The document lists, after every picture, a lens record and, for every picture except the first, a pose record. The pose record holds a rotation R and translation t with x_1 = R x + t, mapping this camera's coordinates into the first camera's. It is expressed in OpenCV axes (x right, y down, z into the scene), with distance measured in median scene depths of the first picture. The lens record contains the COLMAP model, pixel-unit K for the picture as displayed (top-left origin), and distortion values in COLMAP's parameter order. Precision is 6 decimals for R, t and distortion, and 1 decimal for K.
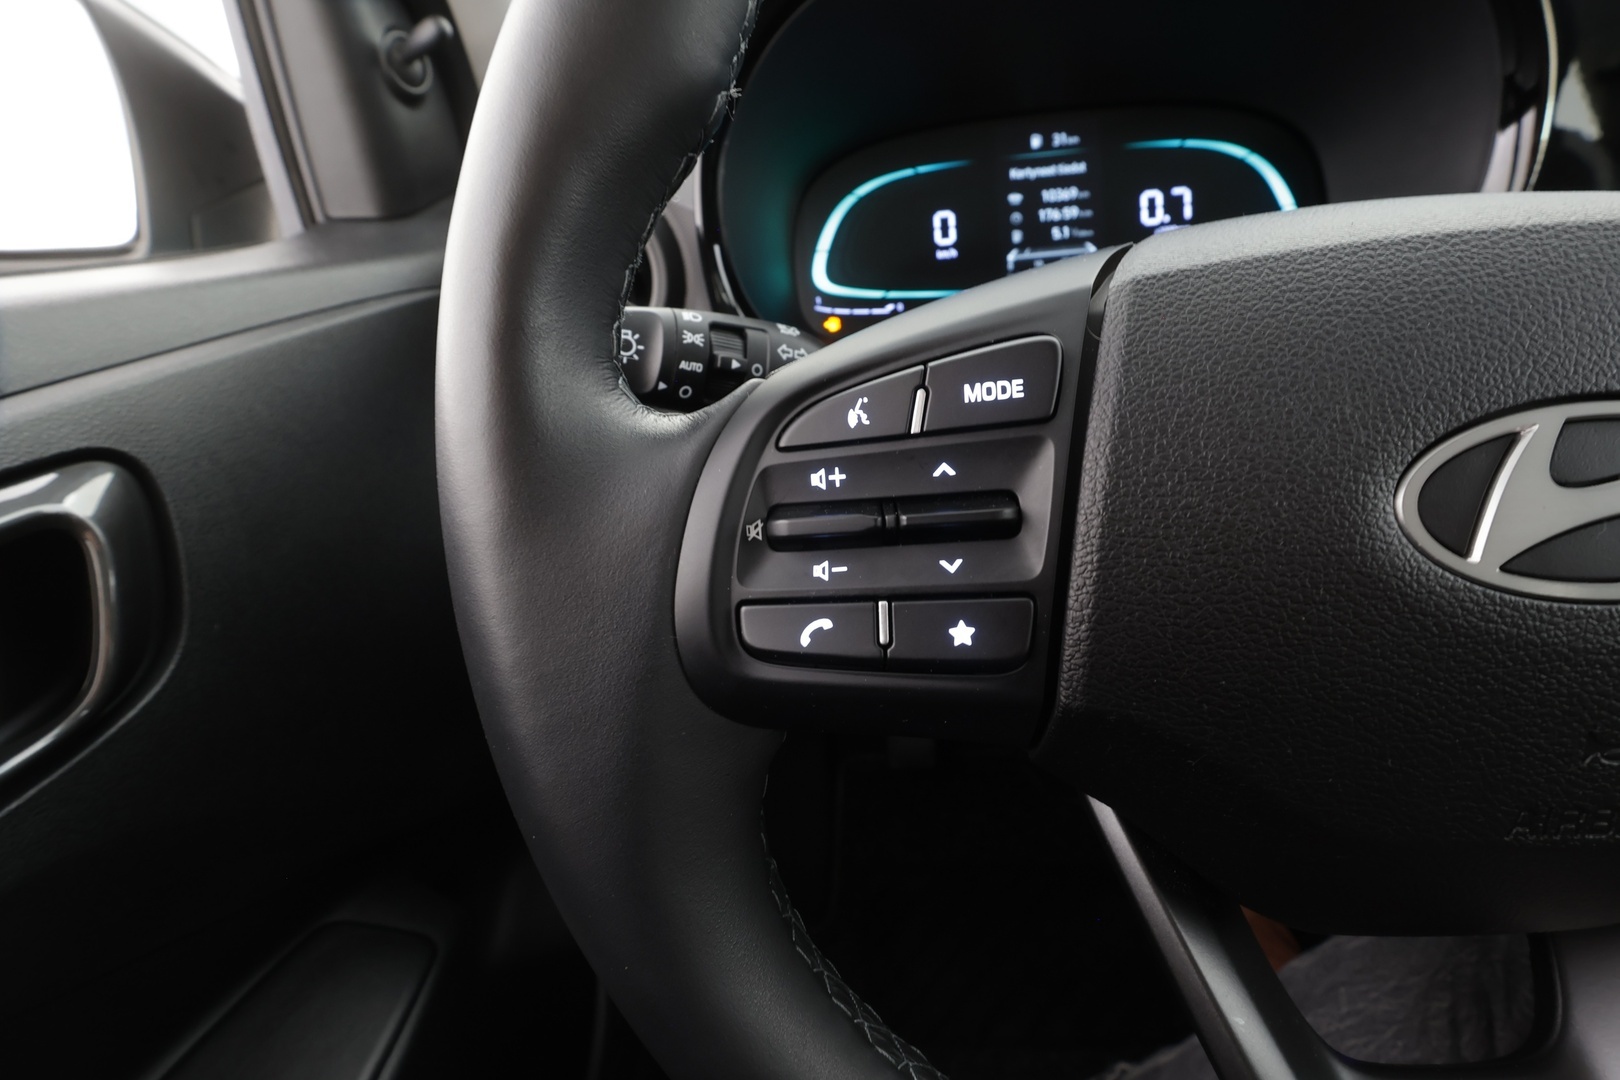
lens RADIAL K [[754.7, 0, 810.0], [0, 754.7, 540.0], [0, 0, 1]] dist [0.000444, 0.000221]
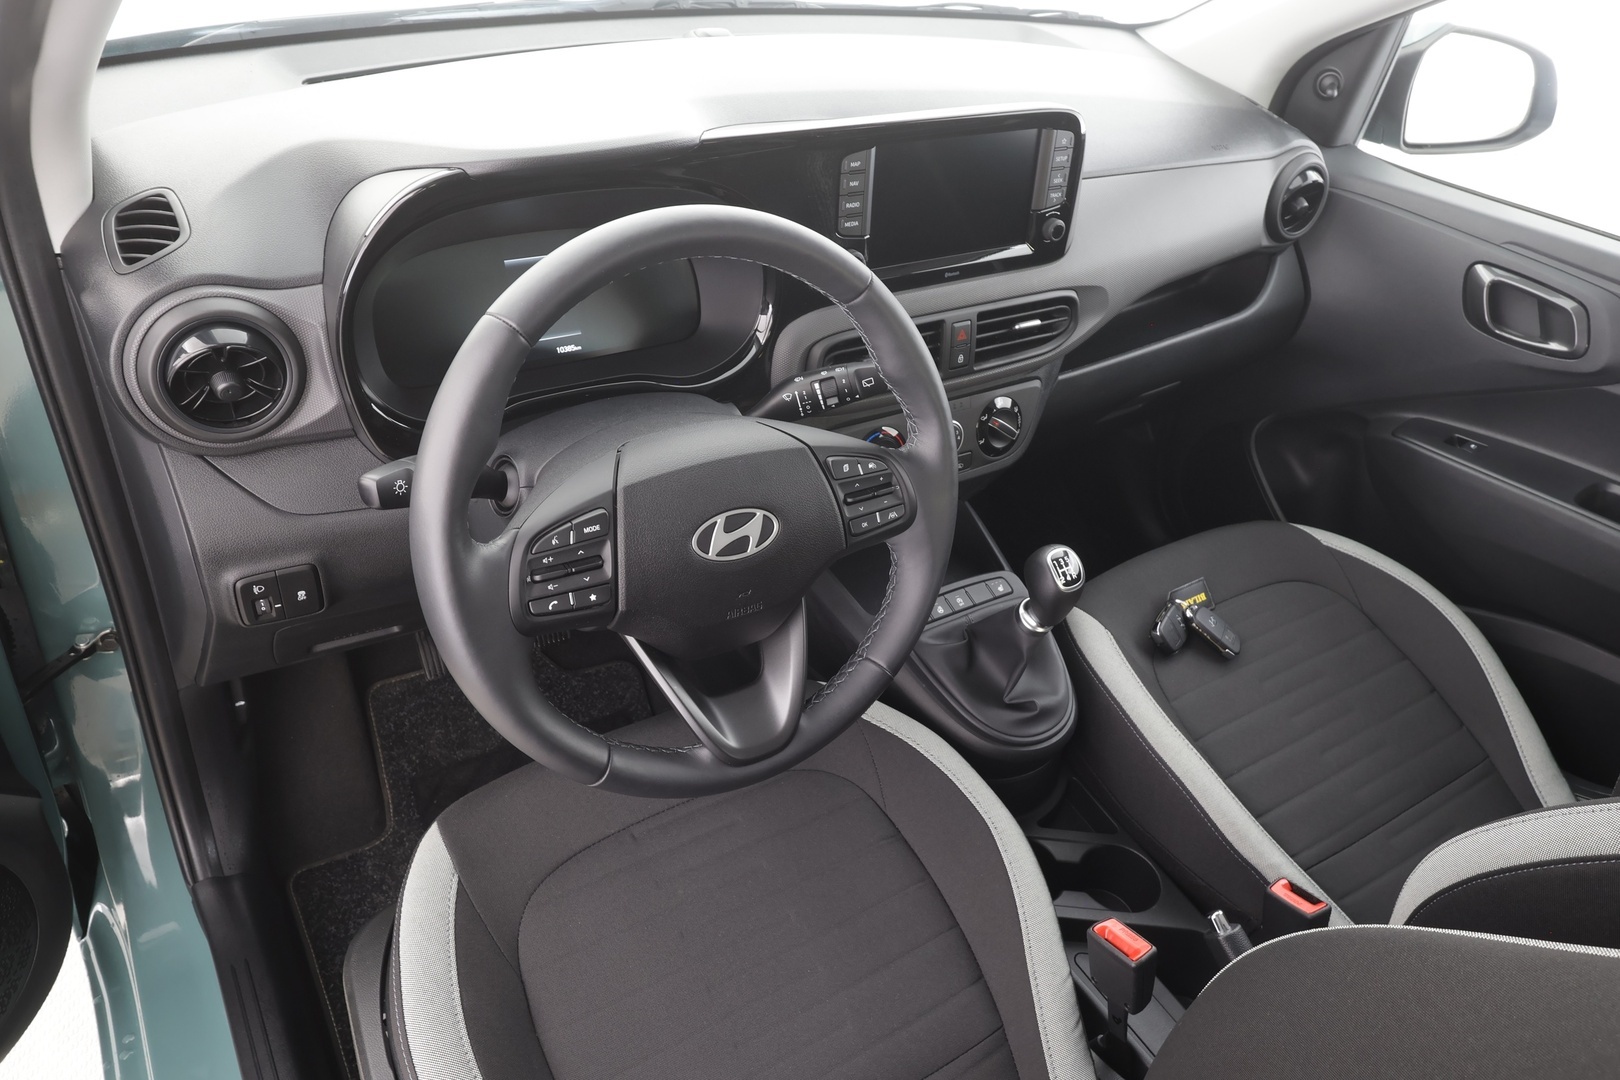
lens RADIAL K [[1117.7, 0, 810.0], [0, 1117.7, 540.0], [0, 0, 1]] dist [0.004271, 0.000629]
pose [[0.821103, -0.179595, 0.541789, -1.718954], [0.082237, 0.976528, 0.199071, -1.075989], [-0.564825, -0.118903, 0.816600, -3.760610]]
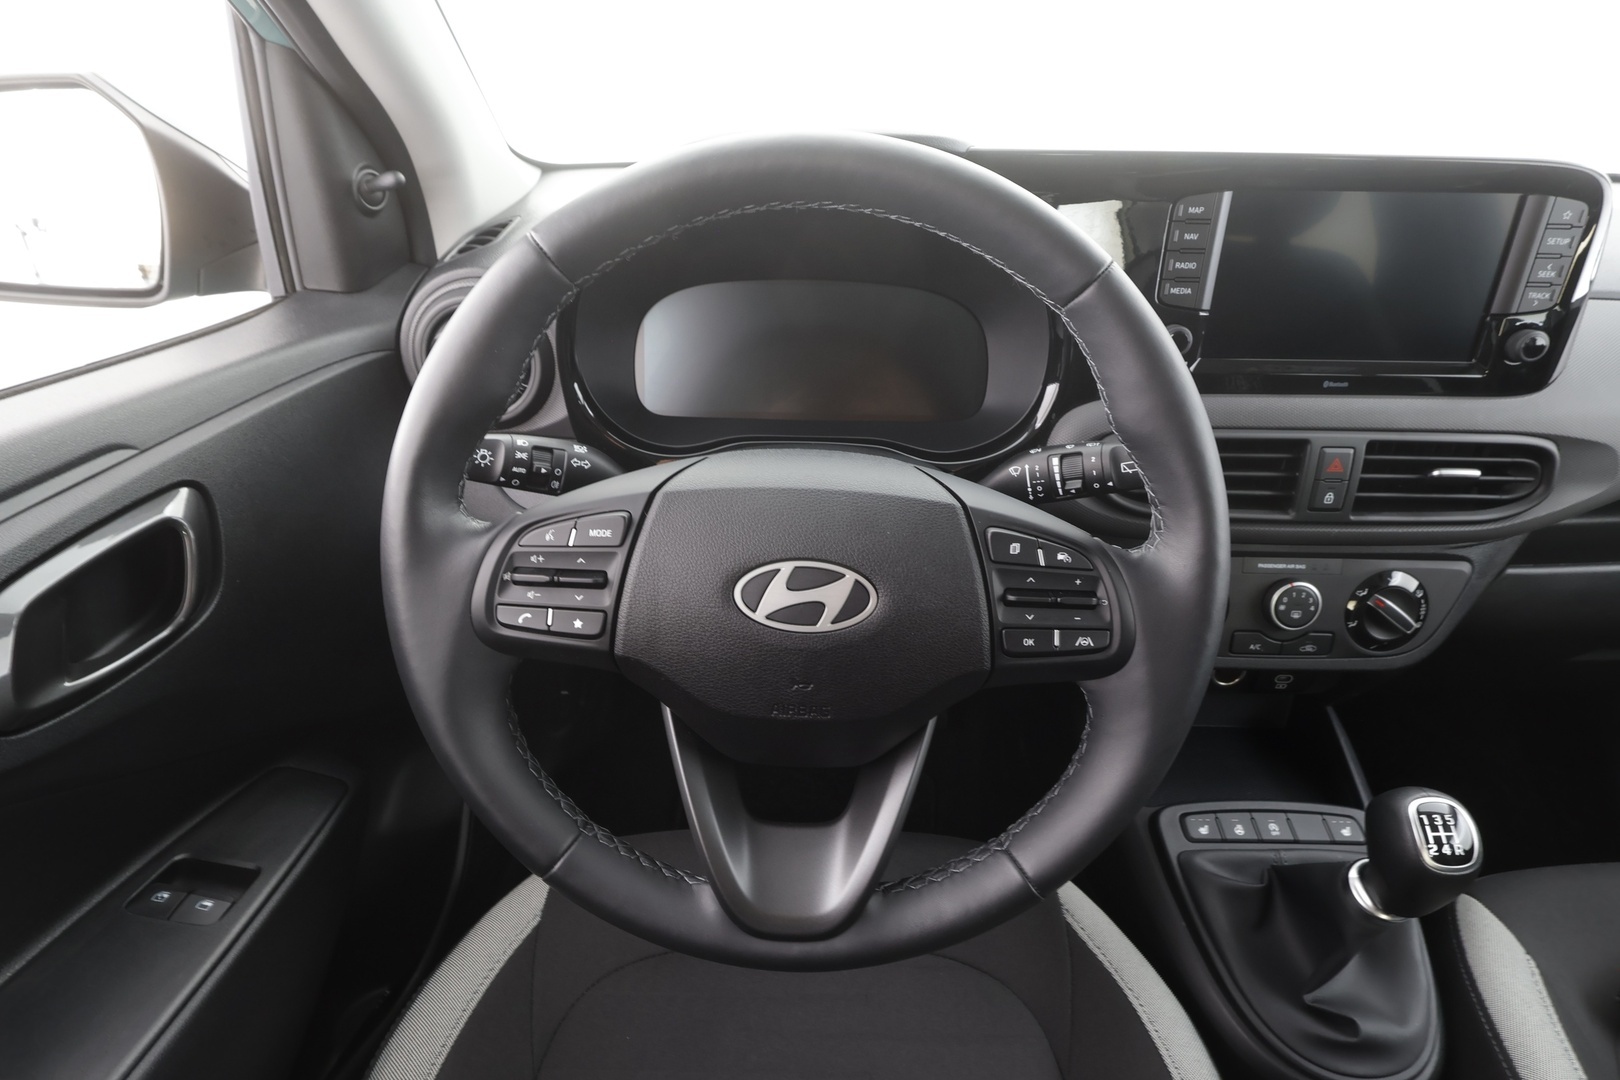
lens RADIAL K [[807.5, 0, 803.9], [0, 807.5, 539.0], [0, 0, 1]] dist [0.003762, -0.000492]
pose [[0.994098, 0.093508, 0.054999, 0.771560], [-0.095418, 0.994884, 0.033193, -0.328338], [-0.051614, -0.038245, 0.997935, -1.792215]]
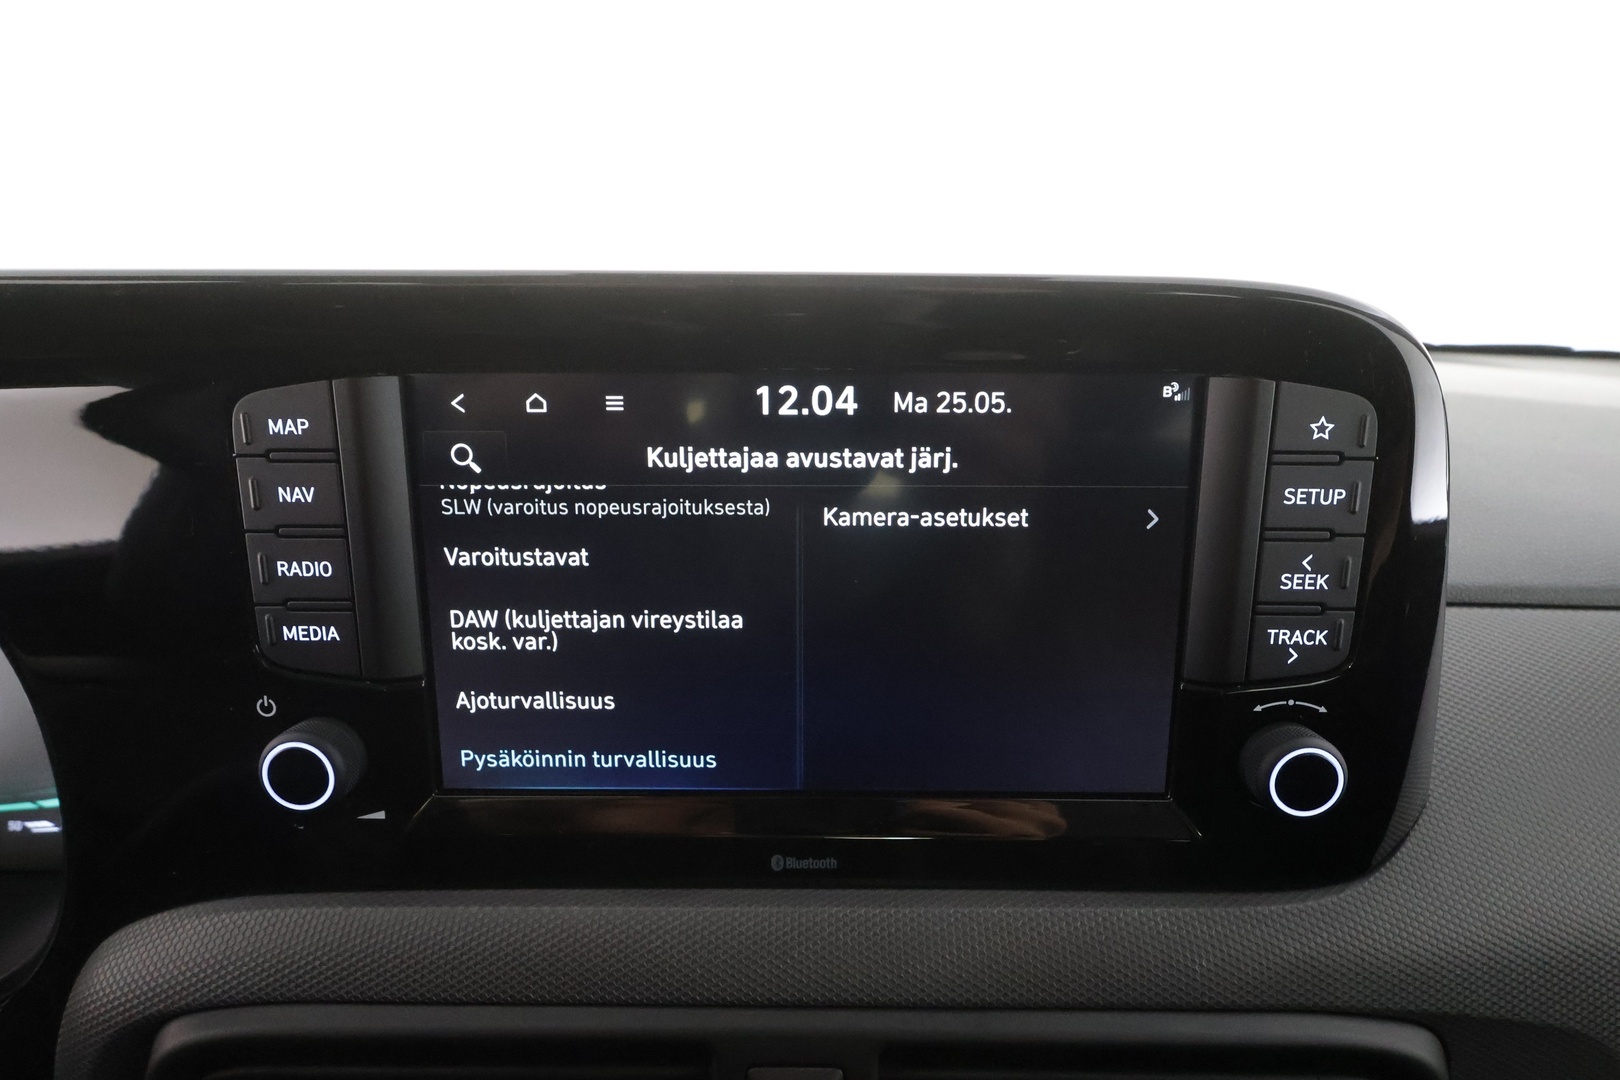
lens RADIAL K [[884.3, 0, 810.0], [0, 884.3, 540.0], [0, 0, 1]] dist [0.030496, -0.001669]
pose [[0.995496, 0.091093, 0.026251, 3.590318], [-0.085639, 0.982890, -0.163074, -1.584864], [-0.040657, 0.160091, 0.986265, 0.518977]]
